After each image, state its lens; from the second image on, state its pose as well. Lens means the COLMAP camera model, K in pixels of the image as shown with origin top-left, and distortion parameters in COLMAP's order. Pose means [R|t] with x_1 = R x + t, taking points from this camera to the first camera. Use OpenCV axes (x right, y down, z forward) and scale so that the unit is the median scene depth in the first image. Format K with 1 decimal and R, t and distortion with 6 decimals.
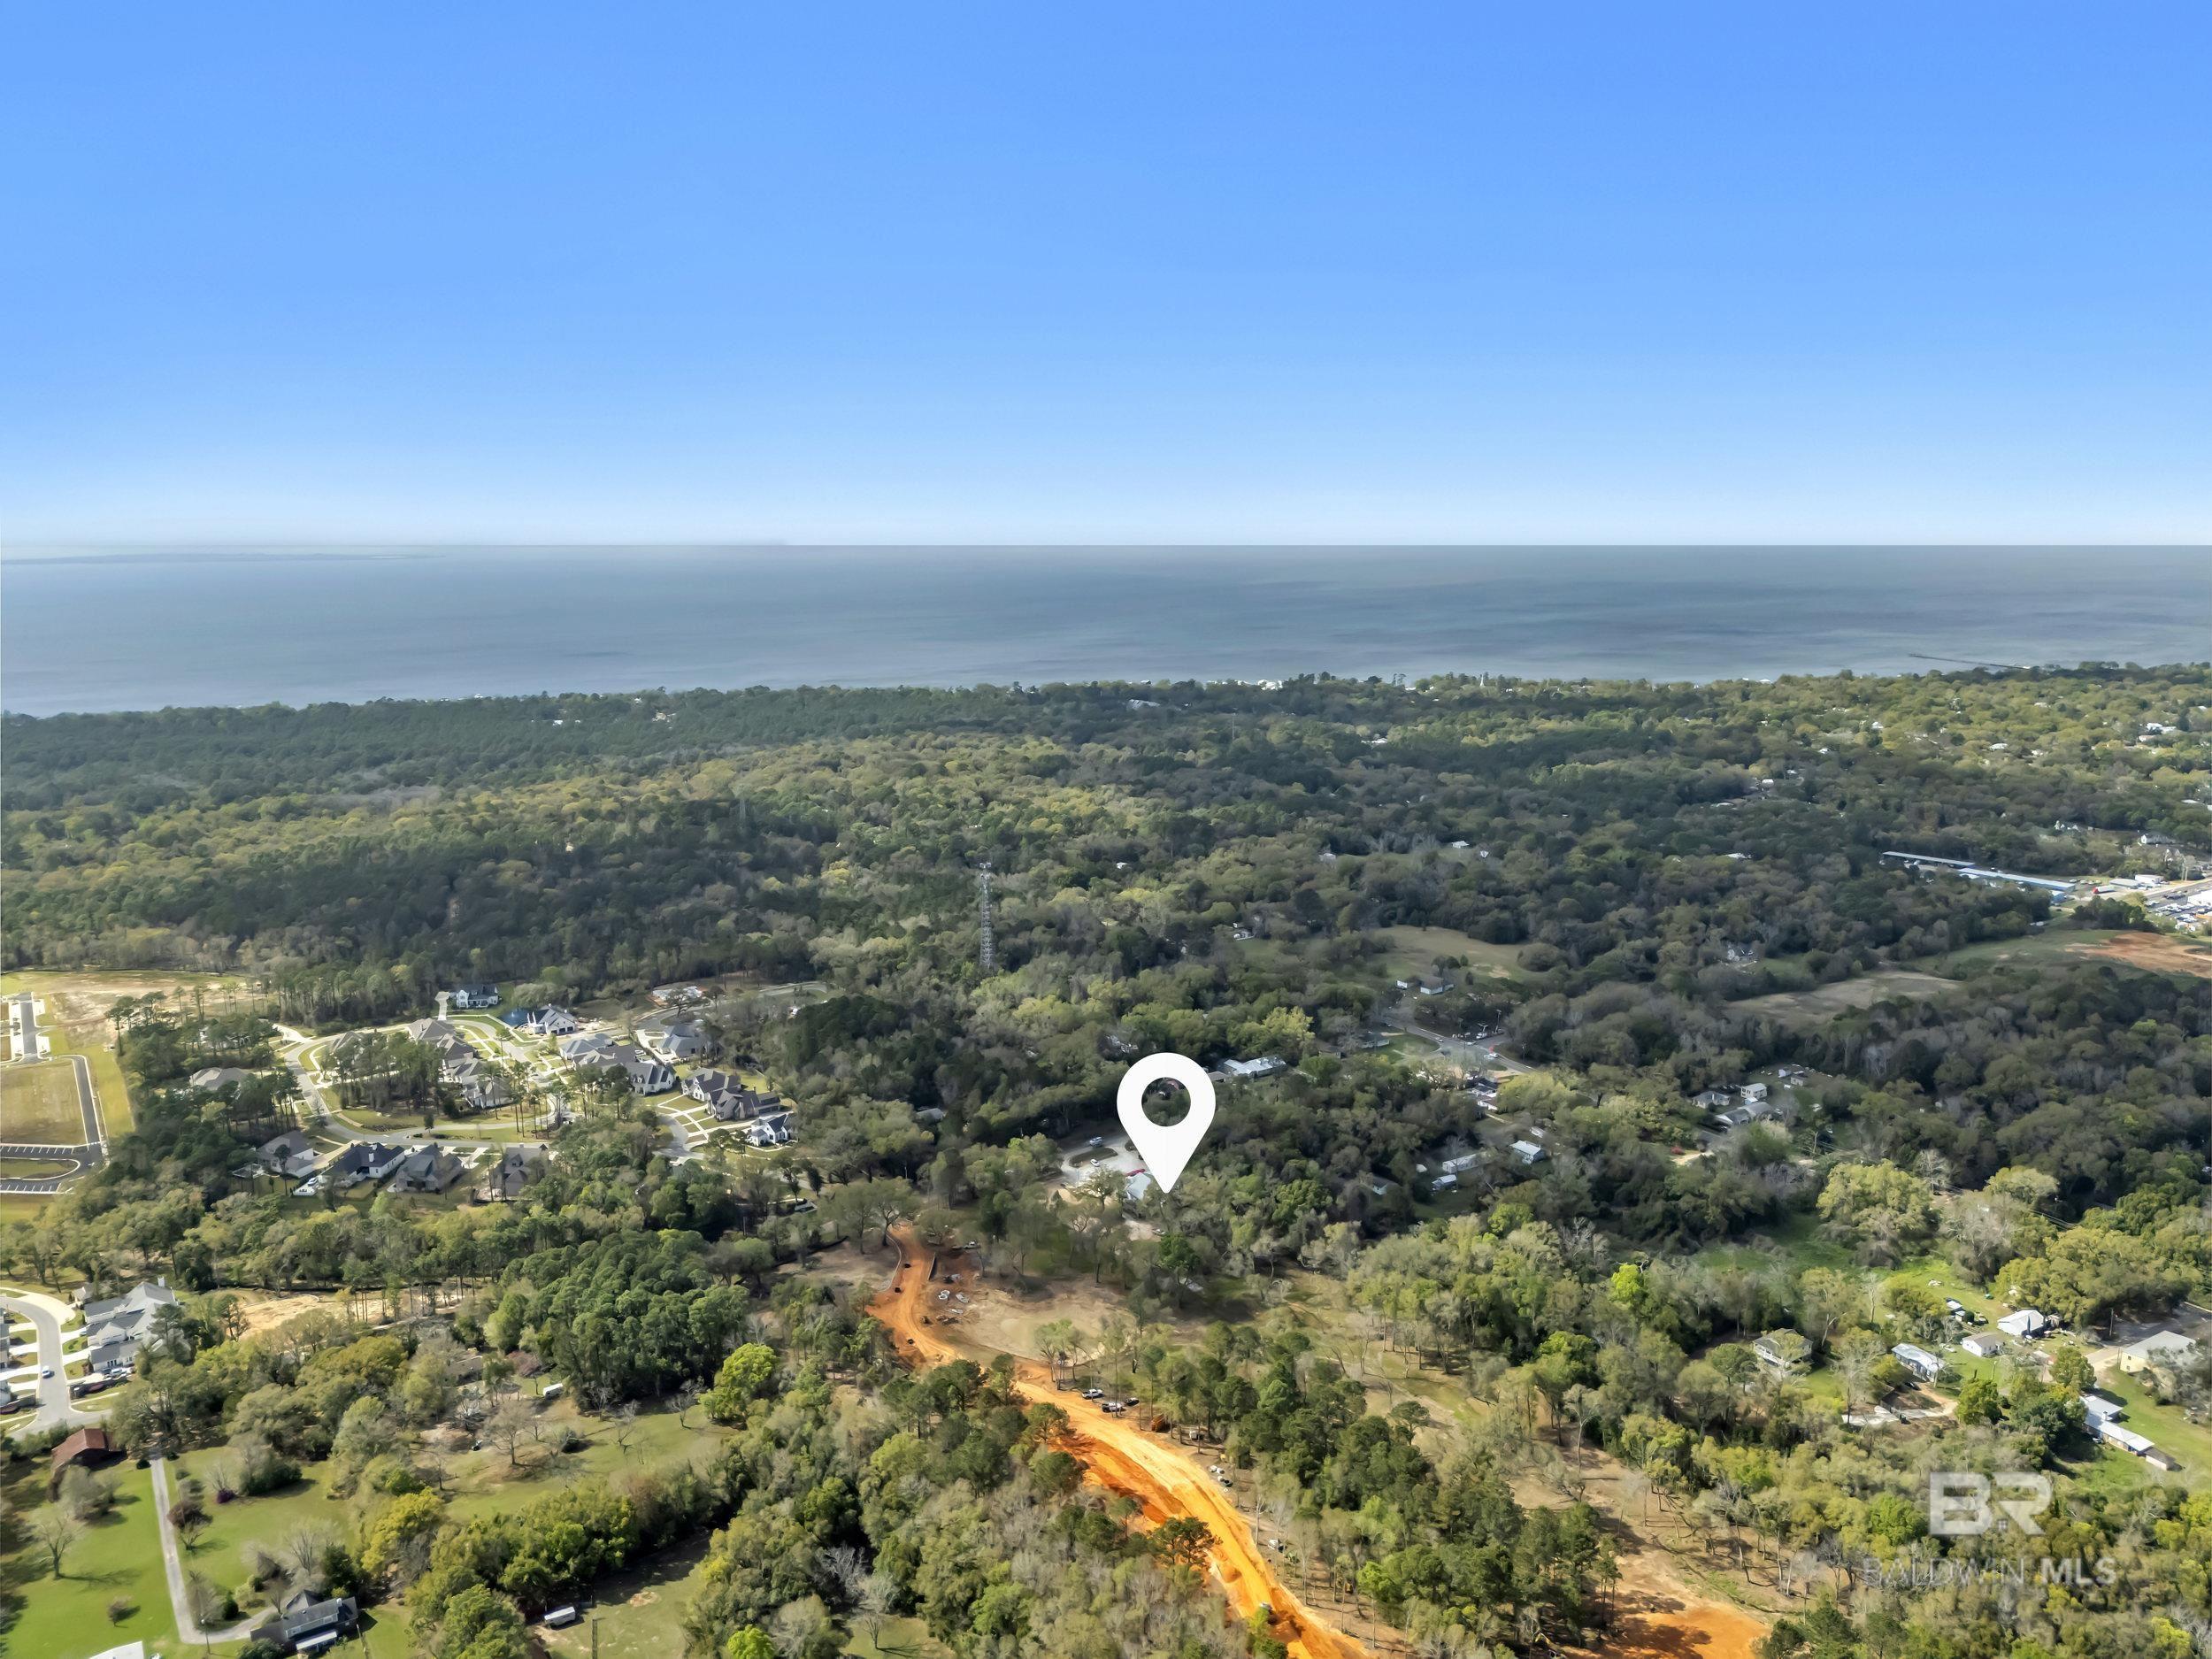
lens RADIAL K [[1648.6, 0, 1106.5], [0, 1648.6, 878.3], [0, 0, 1]] dist [0.079268, -0.076869]
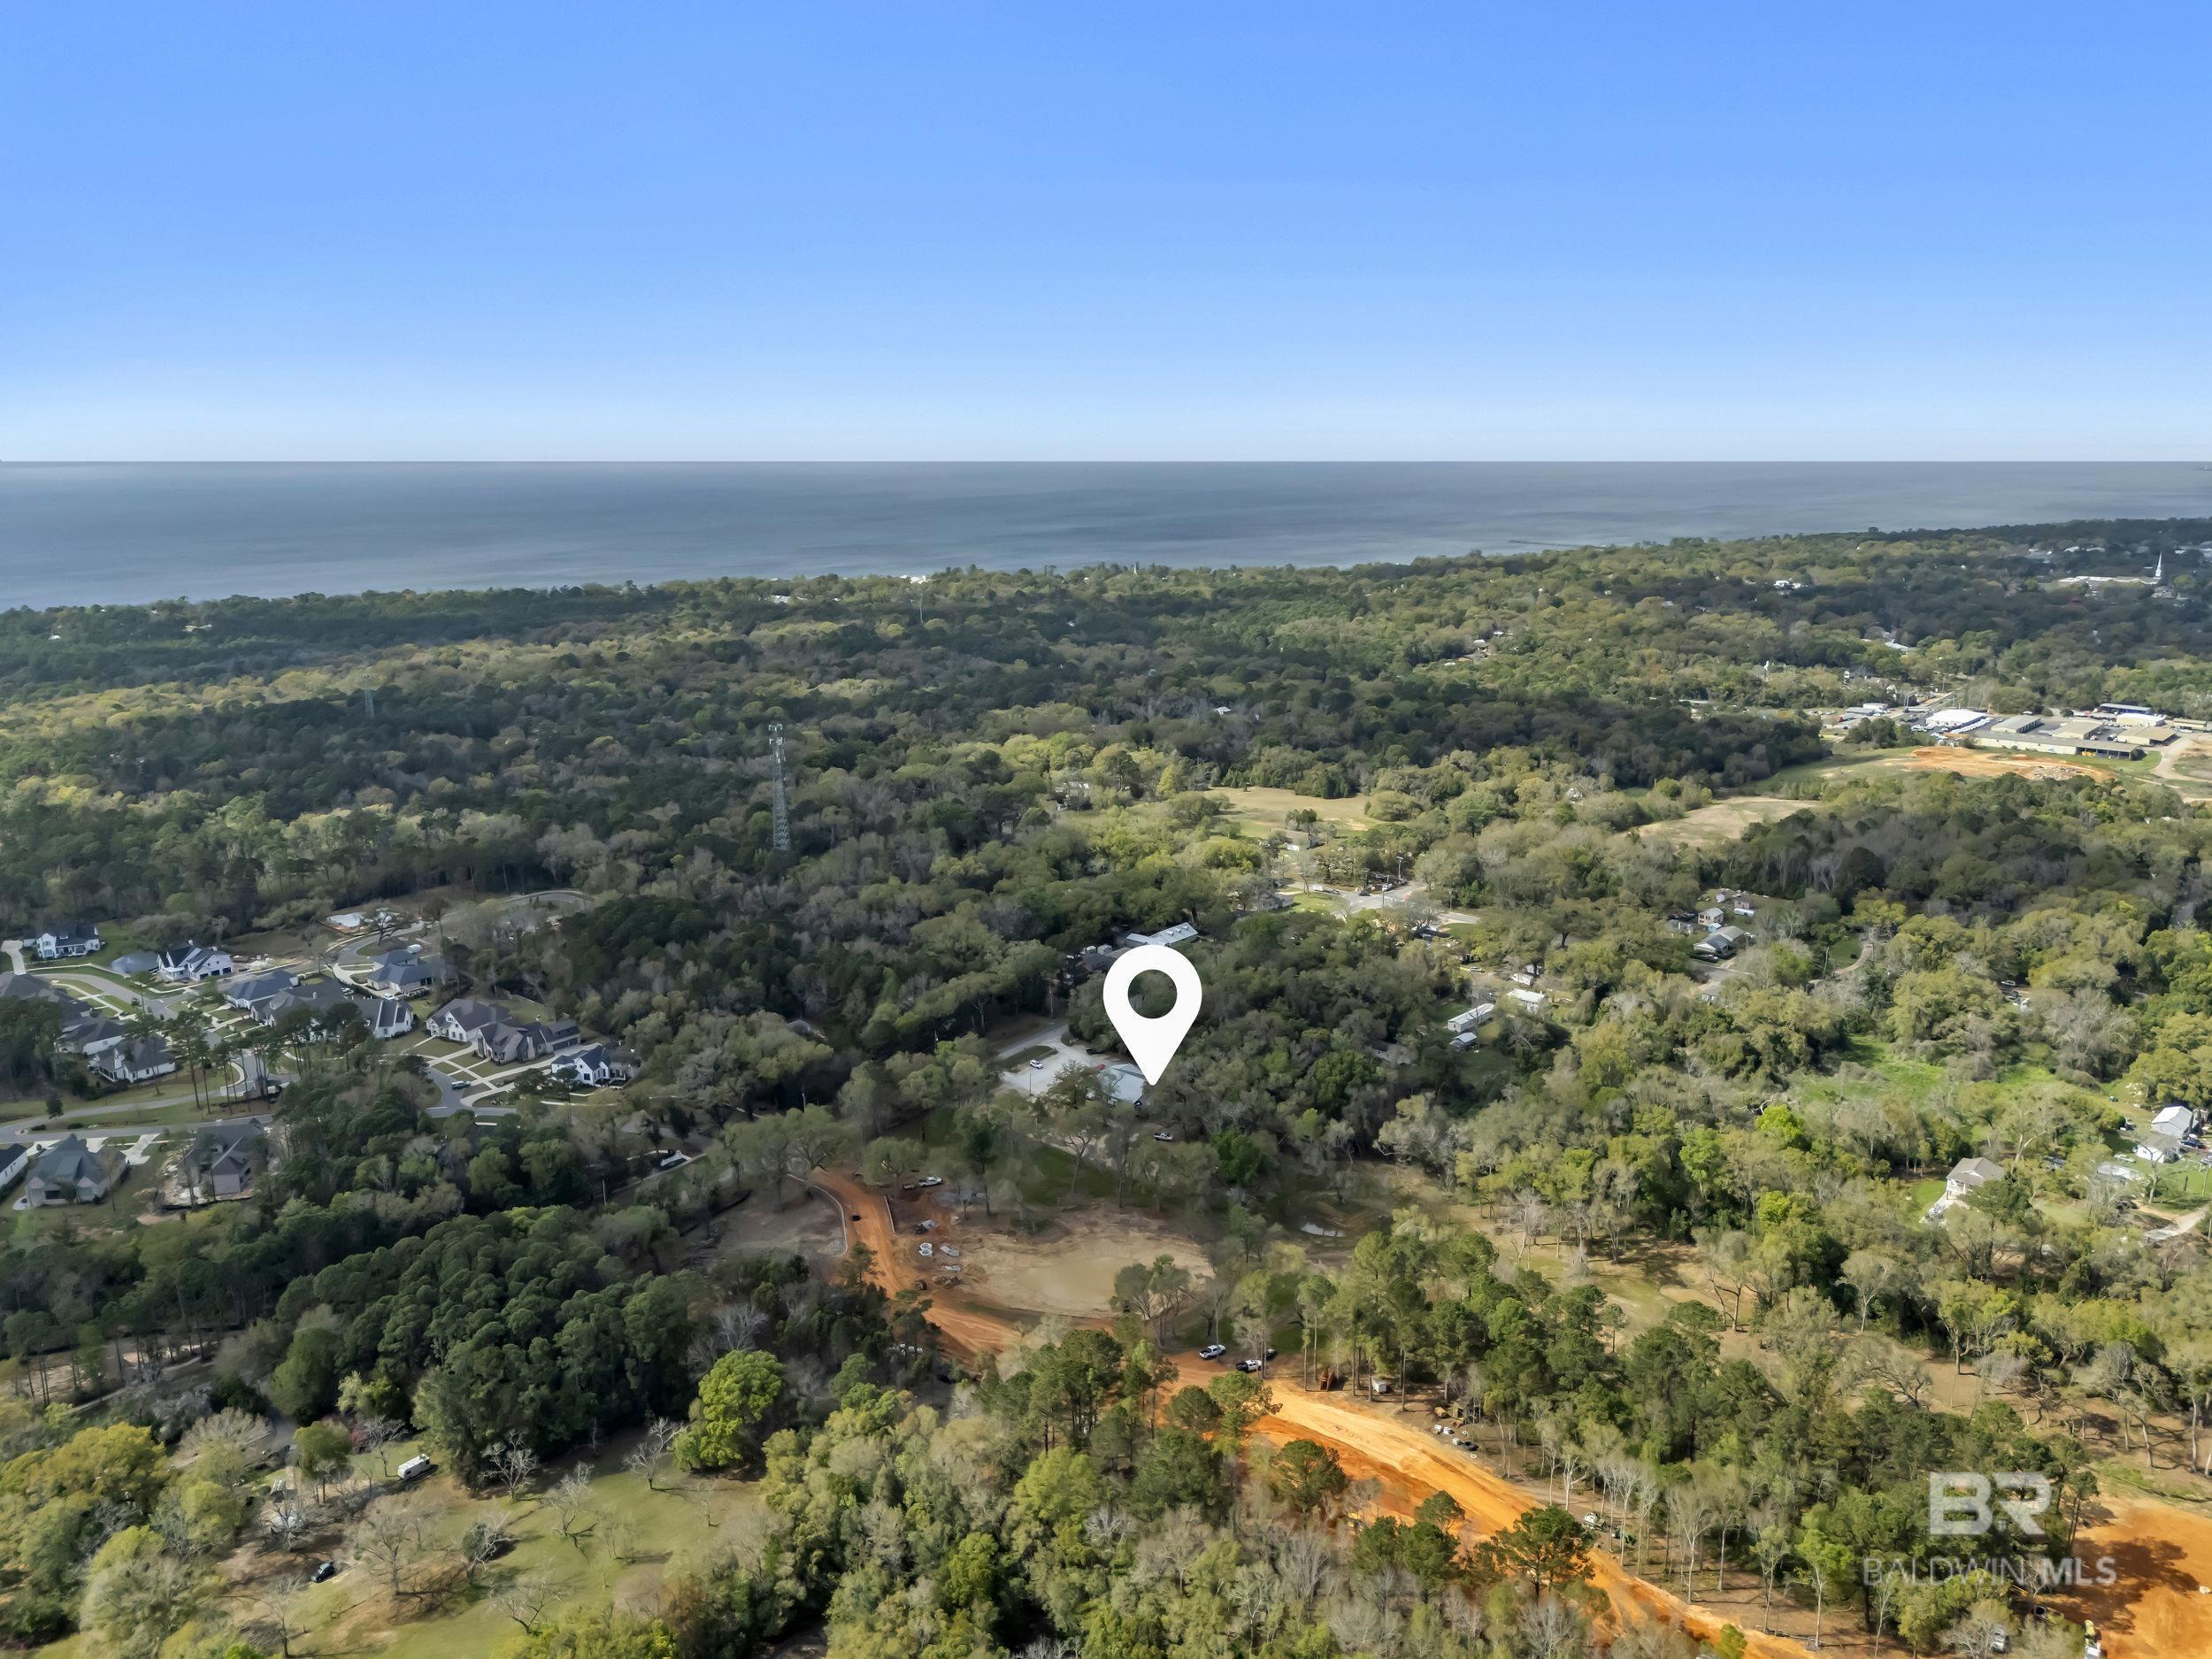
lens RADIAL K [[1648.6, 0, 1106.5], [0, 1648.6, 878.3], [0, 0, 1]] dist [0.079268, -0.076869]
pose [[0.964162, -0.070801, 0.255692, -0.175180], [0.060697, 0.997040, 0.047202, 0.050373], [-0.258277, -0.029991, 0.965605, 0.241697]]
